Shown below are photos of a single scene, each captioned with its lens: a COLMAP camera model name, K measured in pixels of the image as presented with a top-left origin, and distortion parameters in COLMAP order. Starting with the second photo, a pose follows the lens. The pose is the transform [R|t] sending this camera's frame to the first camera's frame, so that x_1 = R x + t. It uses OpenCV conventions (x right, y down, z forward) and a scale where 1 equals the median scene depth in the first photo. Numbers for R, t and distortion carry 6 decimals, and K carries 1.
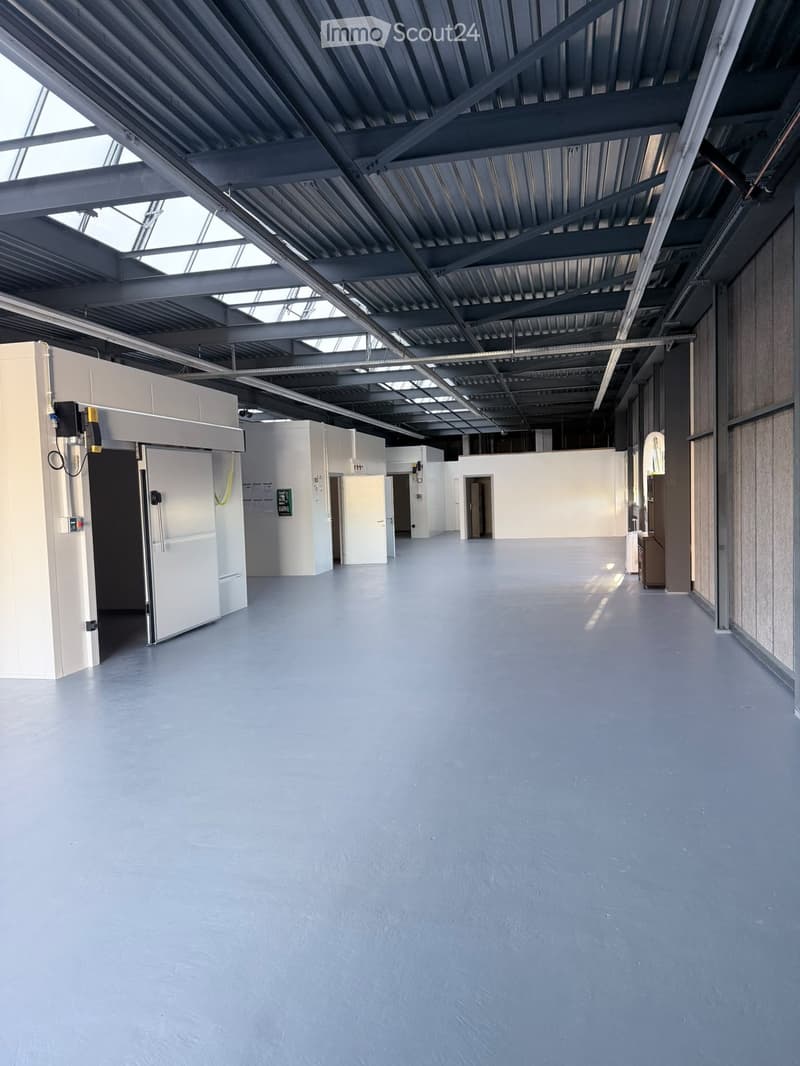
lens RADIAL K [[748.8, 0, 396.7], [0, 748.8, 531.9], [0, 0, 1]] dist [0.038414, -0.040280]
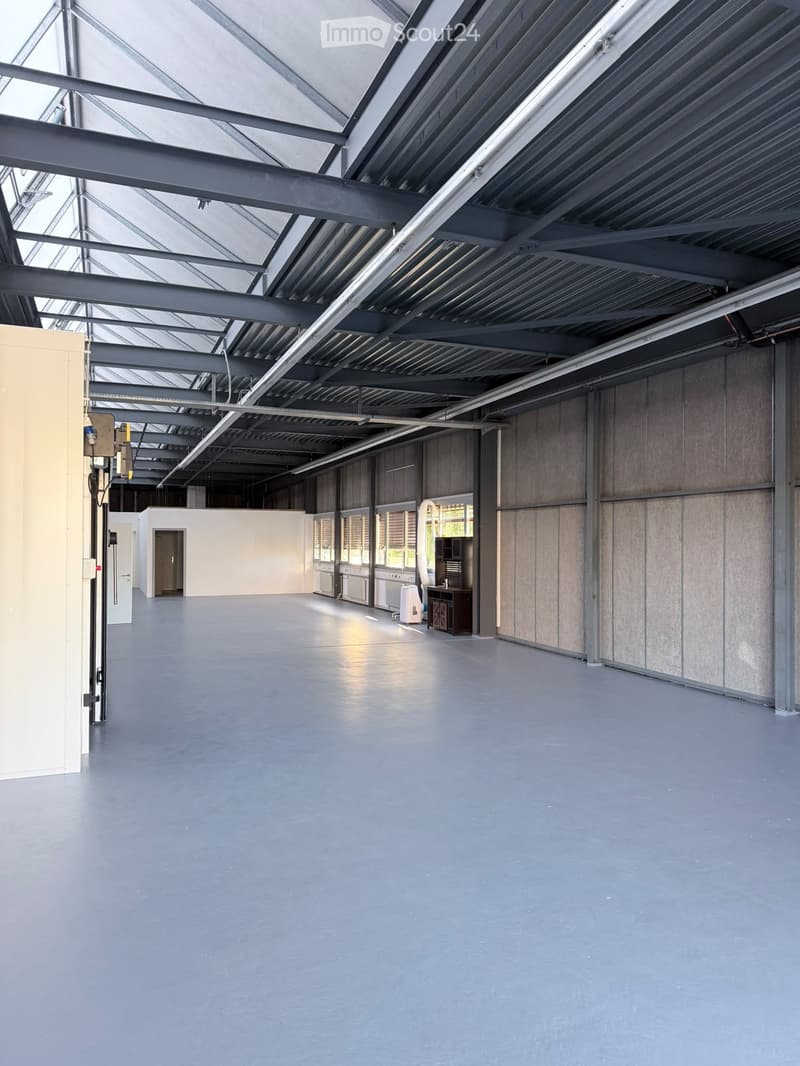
lens RADIAL K [[748.8, 0, 400.4], [0, 748.8, 542.1], [0, 0, 1]] dist [0.038414, -0.040280]
pose [[0.812554, 0.034755, 0.581849, -0.264737], [0.004035, 0.997861, -0.065239, 0.004405], [-0.582872, 0.055358, 0.810676, 0.078514]]
